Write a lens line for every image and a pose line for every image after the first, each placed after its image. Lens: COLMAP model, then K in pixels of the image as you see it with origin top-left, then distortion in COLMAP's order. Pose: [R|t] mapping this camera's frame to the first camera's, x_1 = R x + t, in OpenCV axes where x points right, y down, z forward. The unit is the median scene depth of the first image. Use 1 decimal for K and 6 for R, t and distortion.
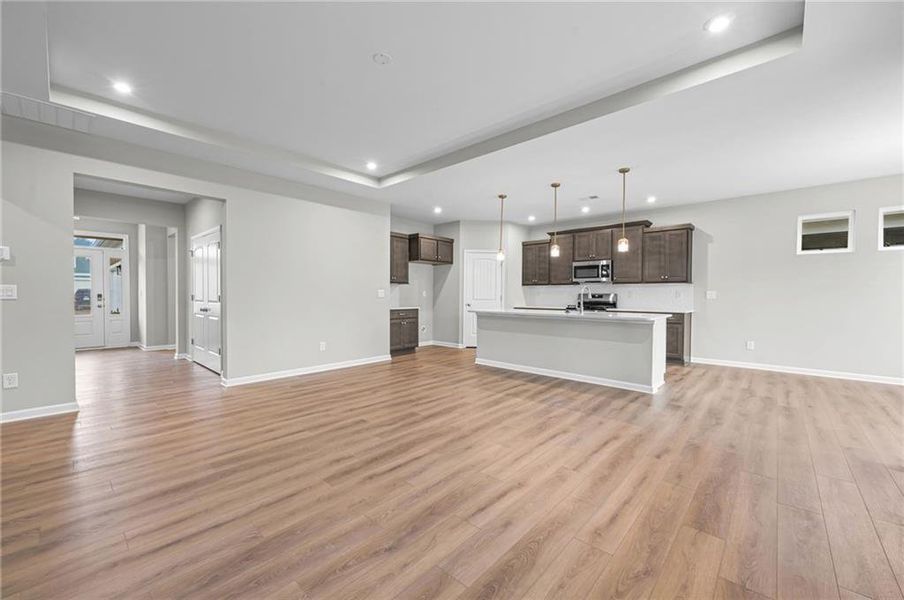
lens RADIAL K [[358.2, 0, 452.0], [0, 358.2, 300.0], [0, 0, 1]] dist [-0.000987, -0.000079]
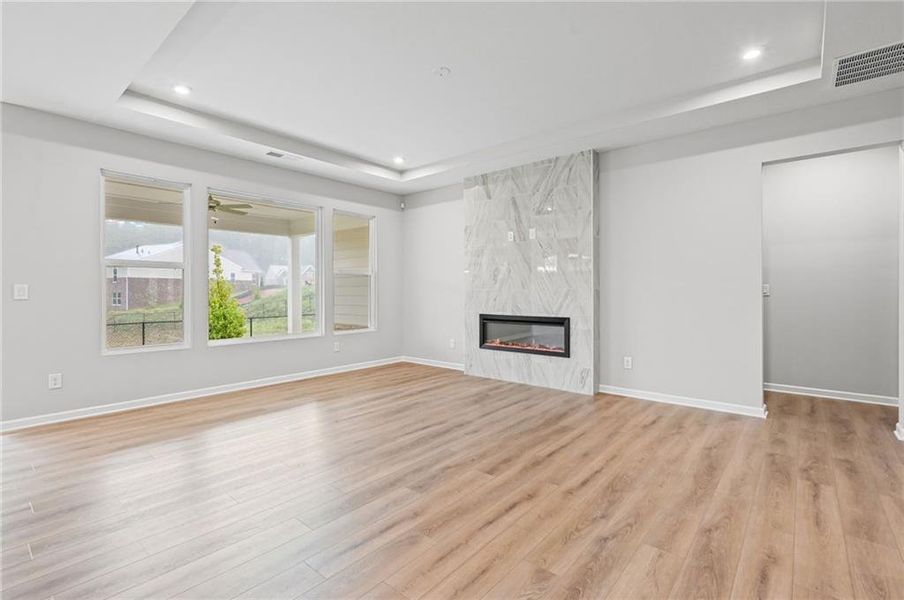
lens RADIAL K [[417.0, 0, 449.0], [0, 417.0, 290.5], [0, 0, 1]] dist [0.000907, -0.000122]
pose [[-0.999616, -0.002792, -0.027559, -0.141220], [-0.003203, 0.999884, 0.014907, -0.029653], [0.027514, 0.014990, -0.999509, 1.741208]]
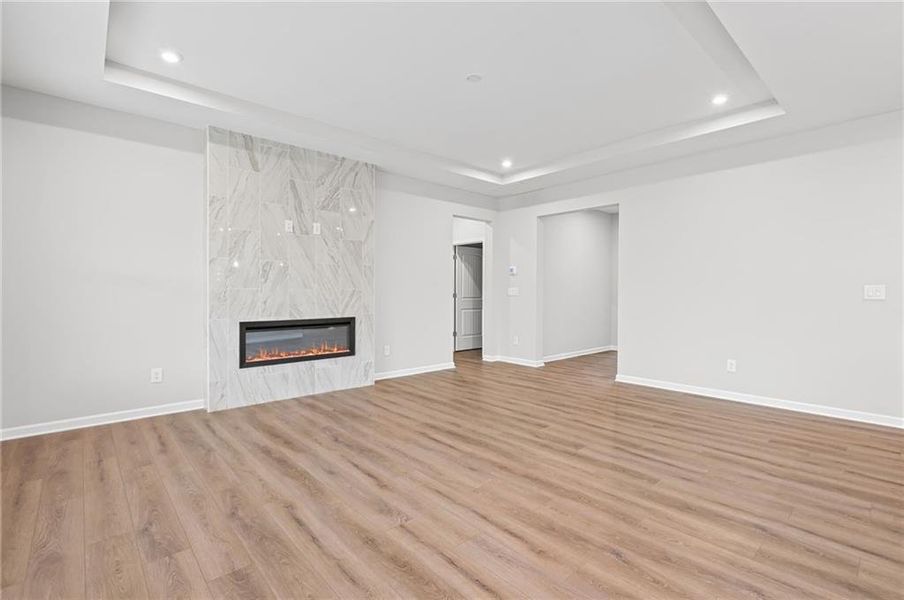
lens RADIAL K [[417.0, 0, 449.0], [0, 417.0, 290.5], [0, 0, 1]] dist [0.000907, -0.000122]
pose [[-0.103015, -0.006170, -0.994661, 0.840255], [-0.018933, 0.999812, -0.004241, -0.010815], [0.994500, 0.018395, -0.103113, 0.824927]]
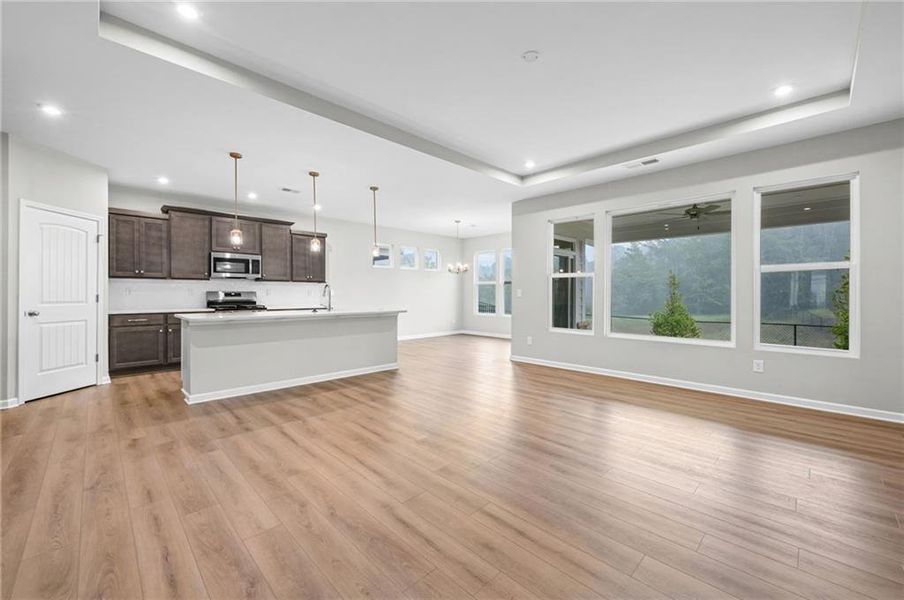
lens RADIAL K [[358.2, 0, 452.0], [0, 358.2, 300.0], [0, 0, 1]] dist [-0.000987, -0.000079]
pose [[0.053080, -0.022284, 0.998342, -0.925843], [0.013921, 0.999670, 0.021573, -0.018448], [-0.998493, 0.012753, 0.053373, 0.904382]]
